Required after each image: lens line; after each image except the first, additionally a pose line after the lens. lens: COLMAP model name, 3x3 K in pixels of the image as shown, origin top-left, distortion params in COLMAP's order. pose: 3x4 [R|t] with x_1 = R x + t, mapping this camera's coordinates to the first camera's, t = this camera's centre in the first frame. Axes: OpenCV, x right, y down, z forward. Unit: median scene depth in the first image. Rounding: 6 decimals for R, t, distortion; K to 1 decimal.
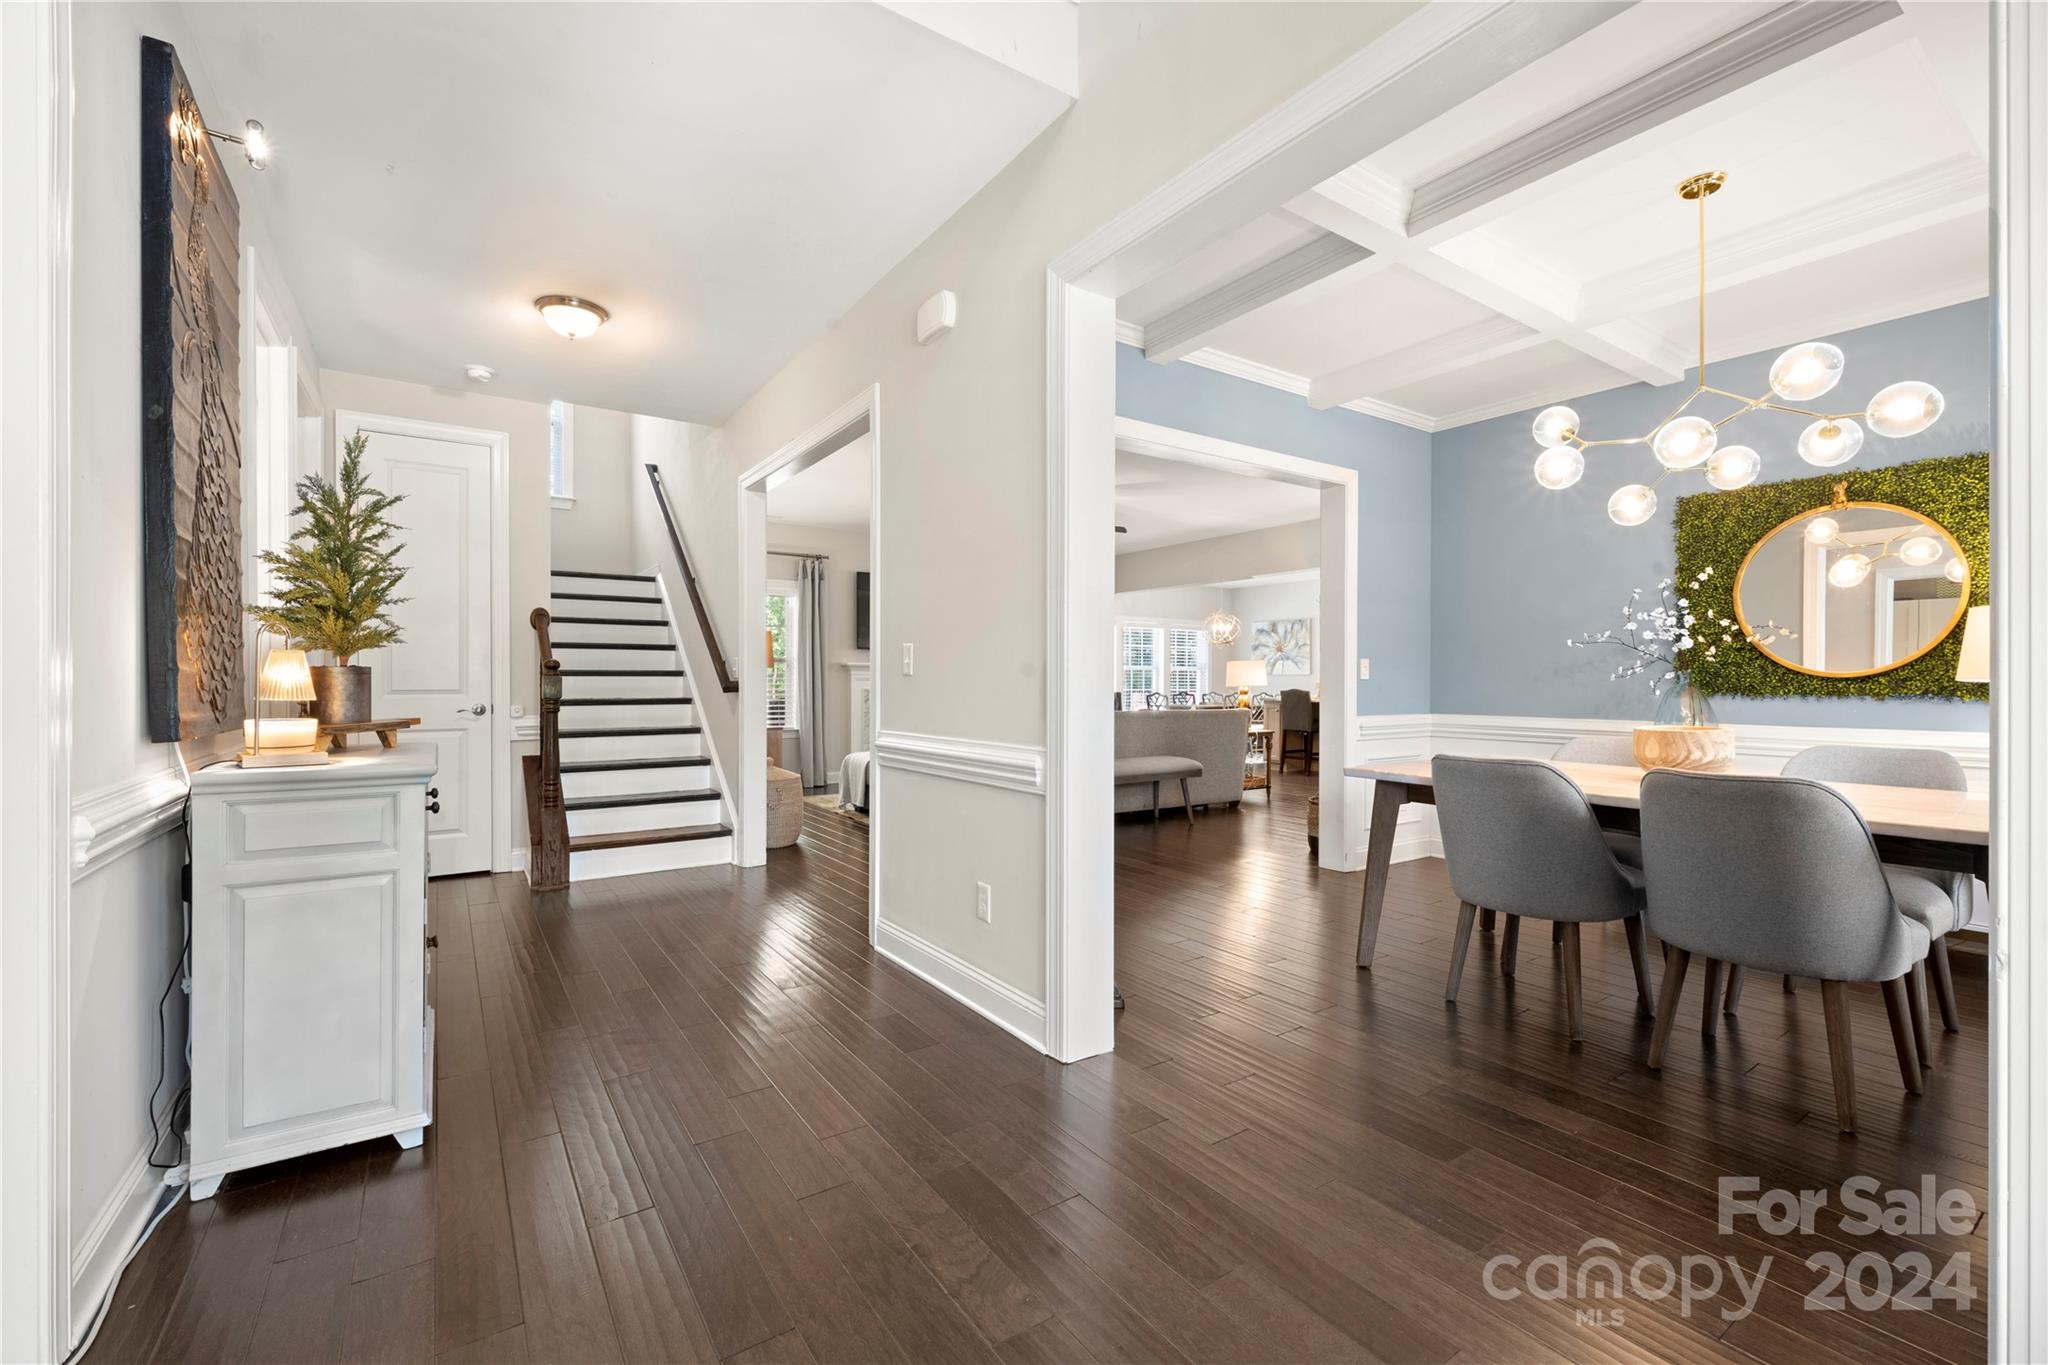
lens RADIAL K [[859.5, 0, 1020.4], [0, 859.5, 684.5], [0, 0, 1]] dist [-0.000252, -0.000057]
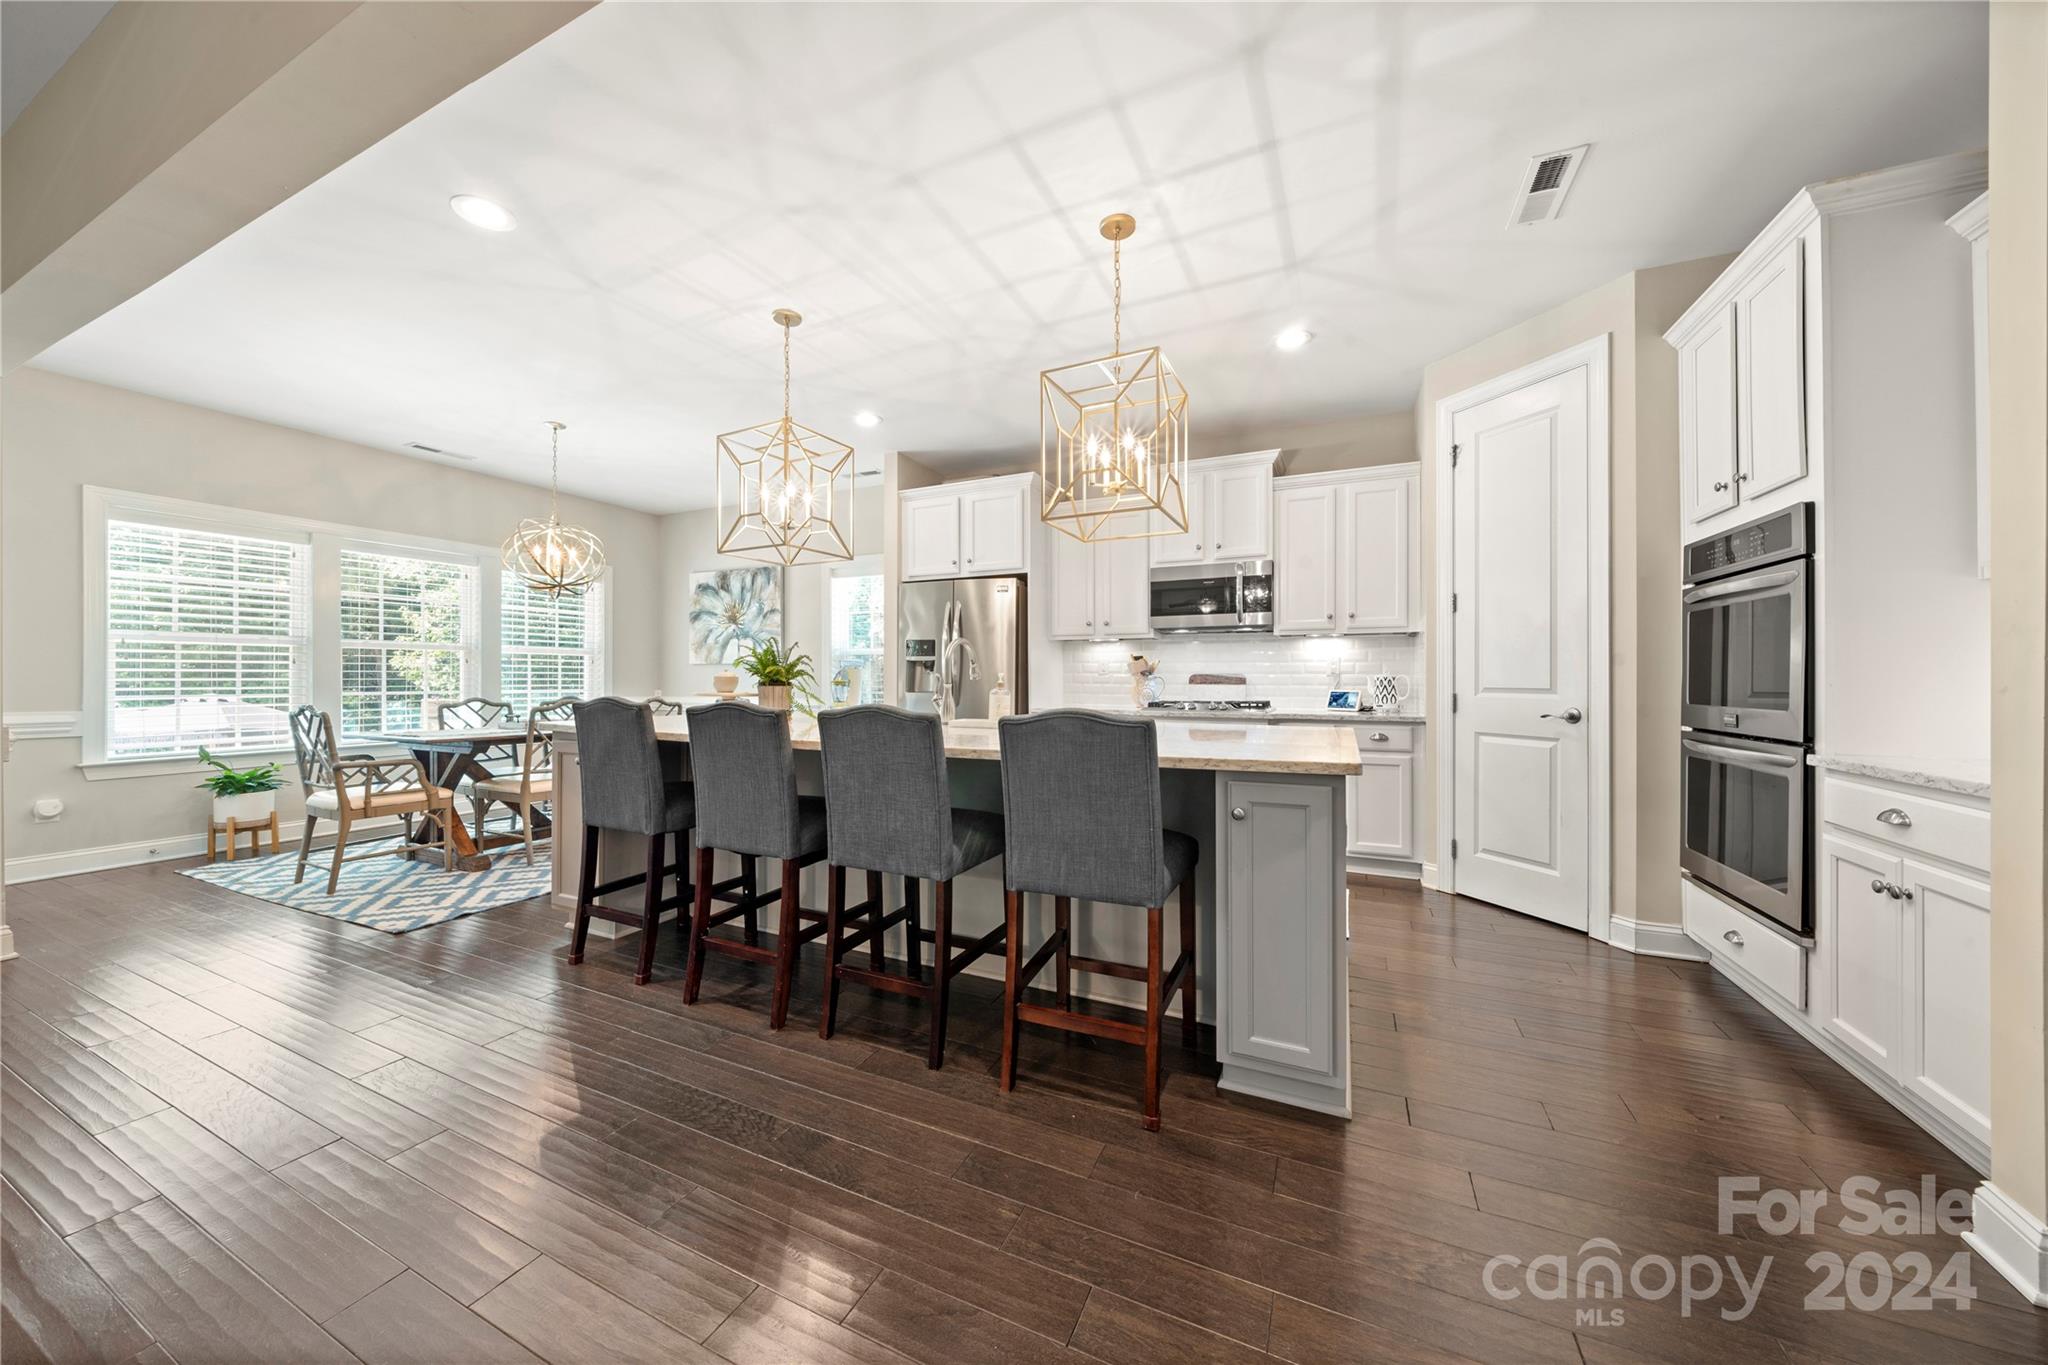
lens RADIAL K [[705.4, 0, 1019.8], [0, 705.4, 679.1], [0, 0, 1]] dist [0.000343, 0.000111]
pose [[0.859338, -0.000502, 0.511408, 0.508915], [0.002098, 0.999995, -0.002544, -0.000028], [-0.511404, 0.003259, 0.859334, 1.130243]]
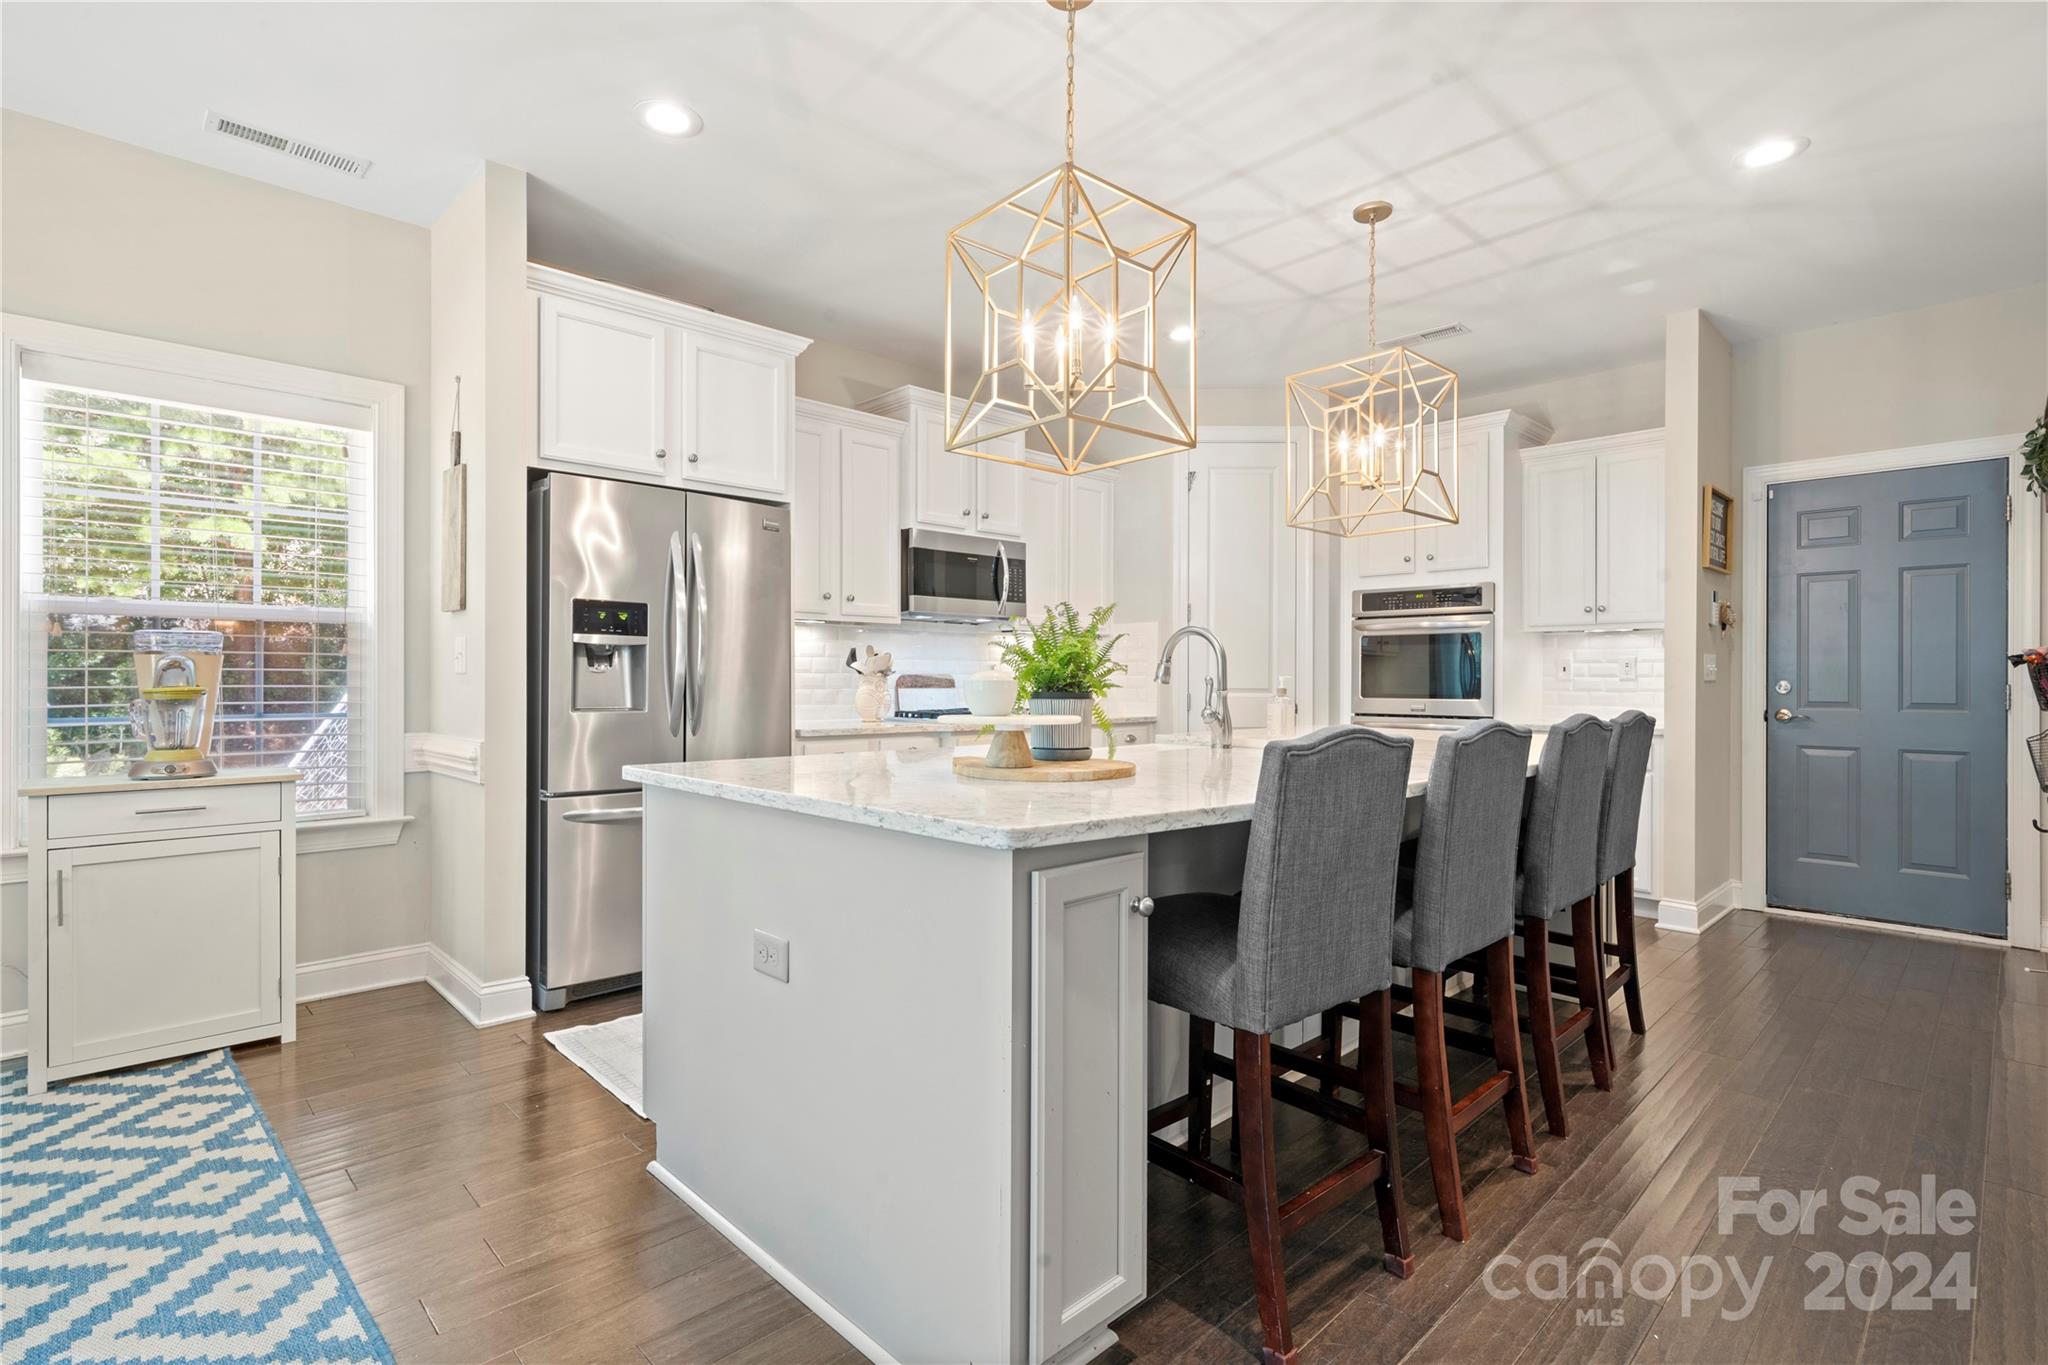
lens RADIAL K [[969.1, 0, 1017.7], [0, 969.1, 681.8], [0, 0, 1]] dist [0.000477, 0.000041]
pose [[-0.171787, -0.005410, 0.985119, 0.269812], [0.003199, 0.999977, 0.006050, -0.005430], [-0.985129, 0.004191, -0.171766, 1.736049]]
